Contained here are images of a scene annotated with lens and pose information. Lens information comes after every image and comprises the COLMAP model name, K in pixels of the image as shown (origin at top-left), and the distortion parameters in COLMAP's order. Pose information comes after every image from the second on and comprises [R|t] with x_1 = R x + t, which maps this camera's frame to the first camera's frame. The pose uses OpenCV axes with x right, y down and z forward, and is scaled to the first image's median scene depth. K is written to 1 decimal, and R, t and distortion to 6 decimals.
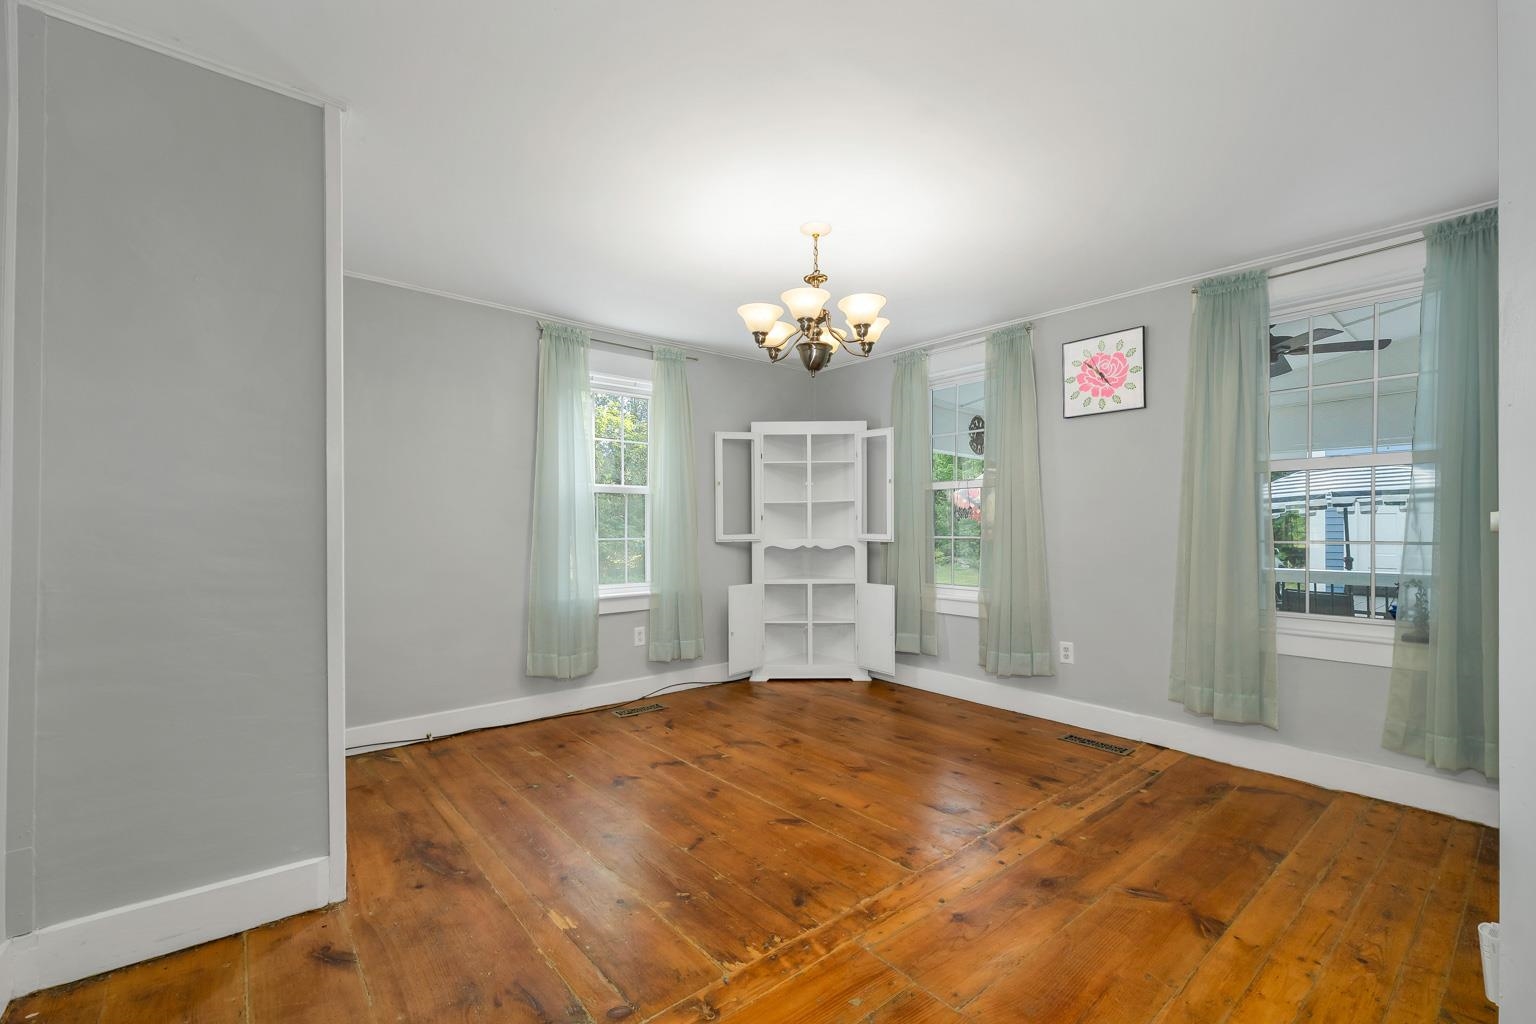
lens RADIAL K [[656.2, 0, 757.0], [0, 656.2, 532.3], [0, 0, 1]] dist [0.007352, -0.002123]
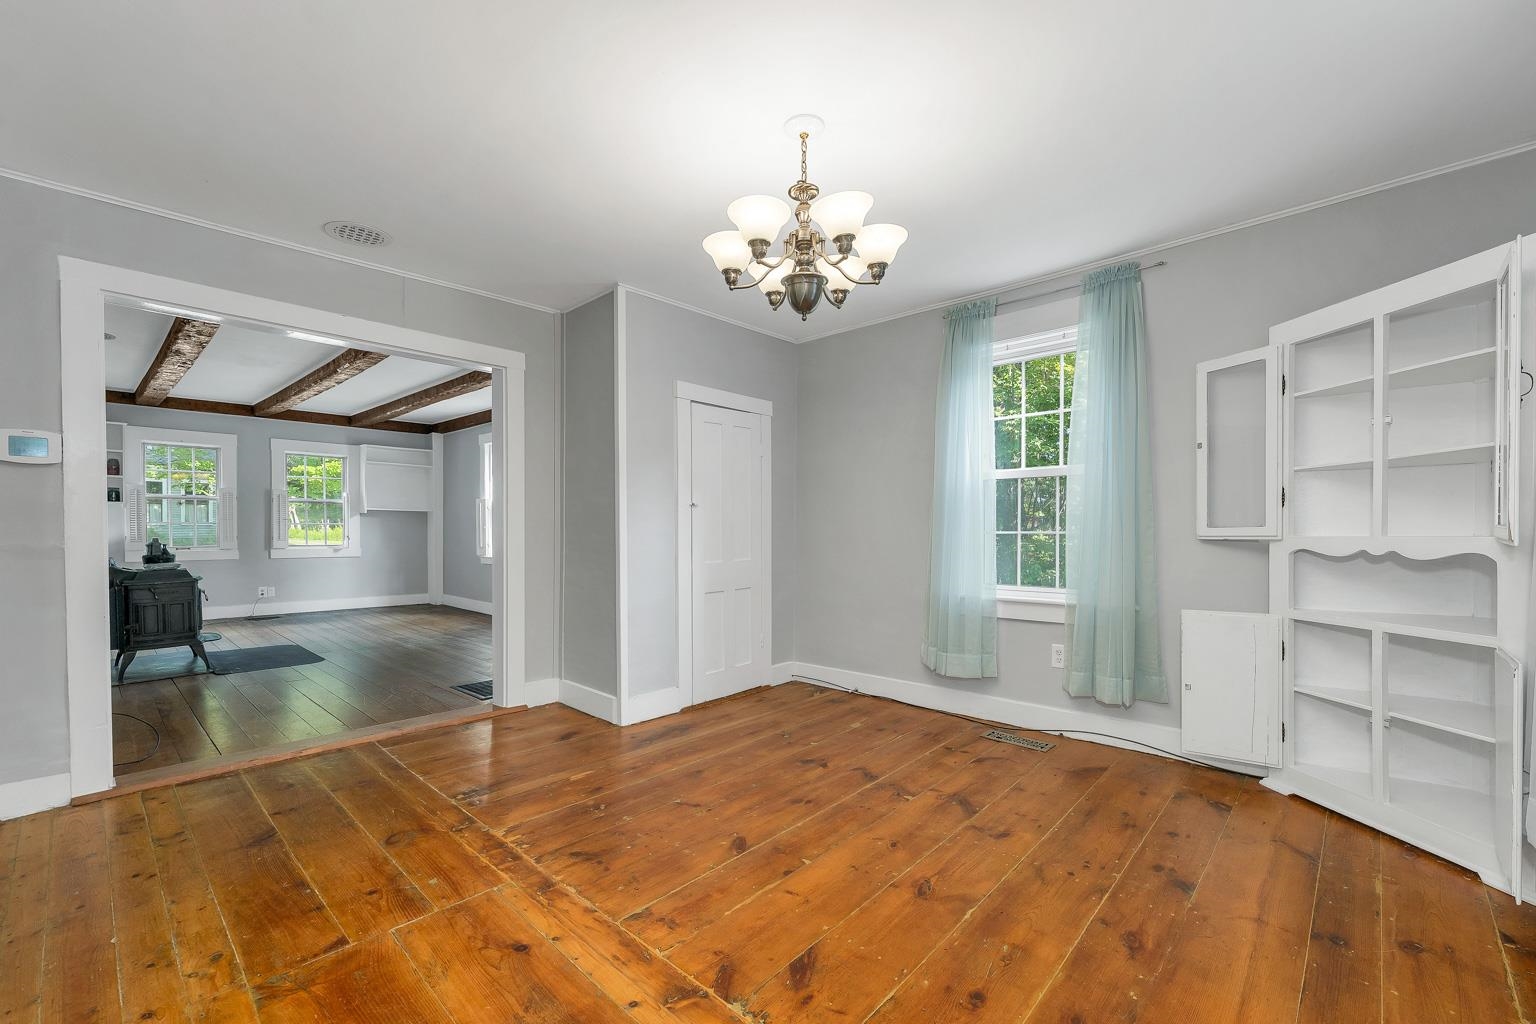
lens RADIAL K [[656.2, 0, 778.2], [0, 656.2, 543.9], [0, 0, 1]] dist [0.007352, -0.002123]
pose [[0.113591, 0.022253, -0.993278, 0.693309], [-0.005158, 0.999749, 0.021808, 0.010488], [0.993514, 0.002646, 0.113678, 0.707830]]
